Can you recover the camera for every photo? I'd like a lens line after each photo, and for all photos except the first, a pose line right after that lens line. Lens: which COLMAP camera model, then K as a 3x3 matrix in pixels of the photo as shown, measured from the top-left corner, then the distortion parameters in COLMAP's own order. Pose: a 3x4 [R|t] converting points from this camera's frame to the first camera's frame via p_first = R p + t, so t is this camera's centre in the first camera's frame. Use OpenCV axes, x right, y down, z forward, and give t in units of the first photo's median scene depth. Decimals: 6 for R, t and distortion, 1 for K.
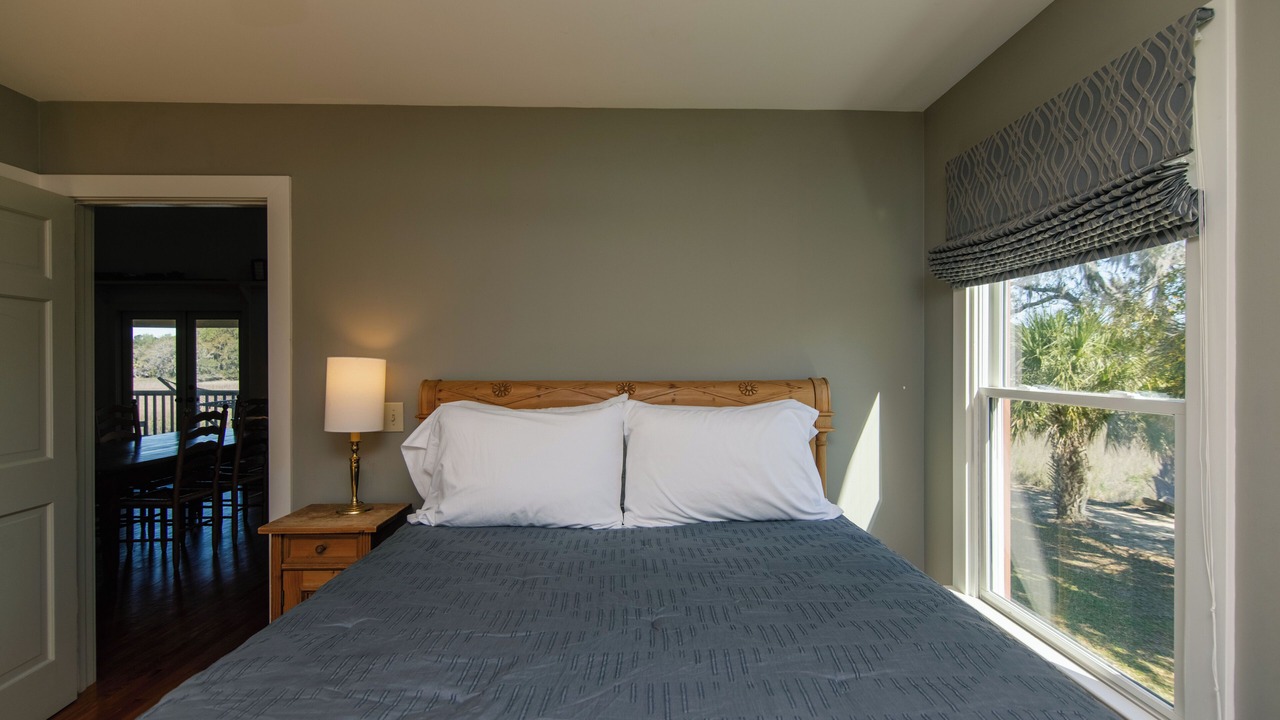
lens RADIAL K [[574.3, 0, 647.9], [0, 574.3, 361.0], [0, 0, 1]] dist [-0.000284, -0.002117]
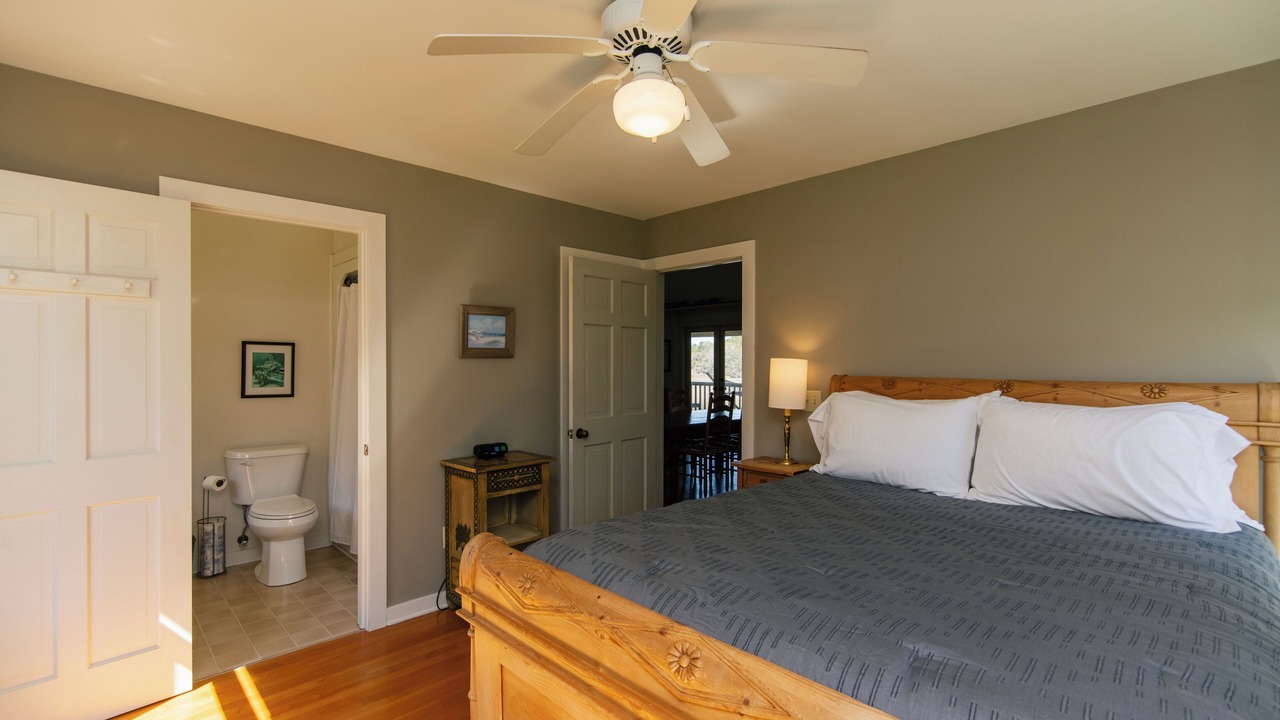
lens RADIAL K [[574.3, 0, 636.6], [0, 574.3, 360.5], [0, 0, 1]] dist [-0.000284, -0.002117]
pose [[0.667367, -0.000229, -0.744729, 0.312849], [0.000204, 1.000000, -0.000125, -0.001687], [0.744729, -0.000068, 0.667367, -0.257709]]
